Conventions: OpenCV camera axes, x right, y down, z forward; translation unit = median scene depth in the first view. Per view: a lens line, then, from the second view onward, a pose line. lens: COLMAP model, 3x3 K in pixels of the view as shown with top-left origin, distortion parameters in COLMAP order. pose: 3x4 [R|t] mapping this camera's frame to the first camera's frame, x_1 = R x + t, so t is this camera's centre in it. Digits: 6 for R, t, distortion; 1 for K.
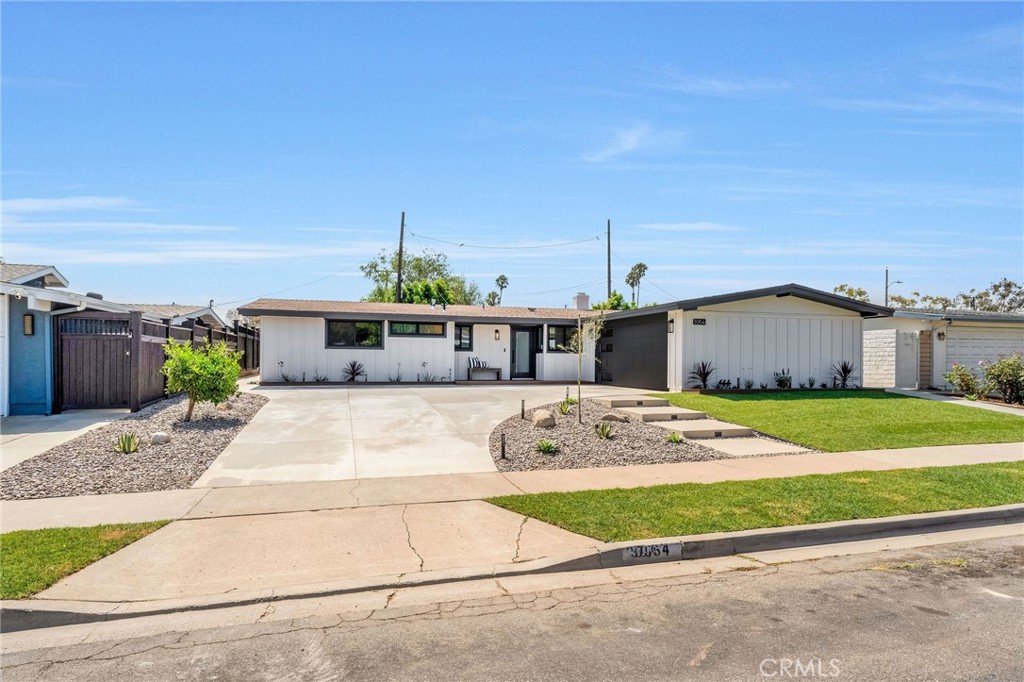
lens RADIAL K [[554.9, 0, 509.7], [0, 554.9, 350.5], [0, 0, 1]] dist [-0.002961, 0.000620]
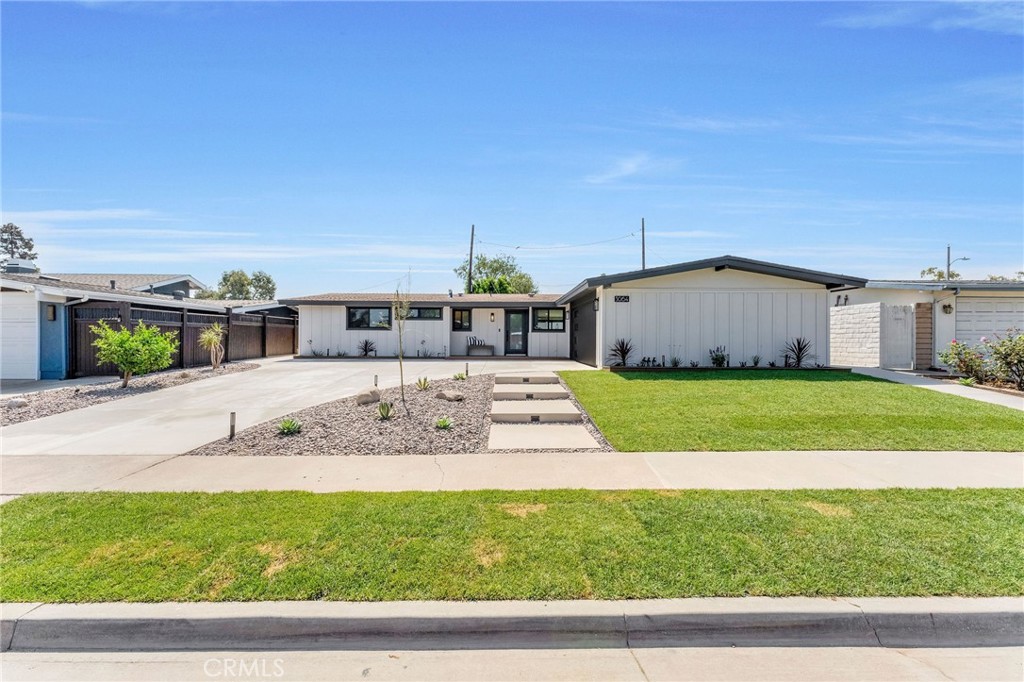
lens RADIAL K [[411.4, 0, 513.3], [0, 411.4, 336.1], [0, 0, 1]] dist [0.000305, -0.000521]
pose [[0.964279, -0.005319, -0.264836, 0.301287], [0.007551, 0.999944, 0.007412, 0.006957], [0.264782, -0.009148, 0.964265, 0.202991]]
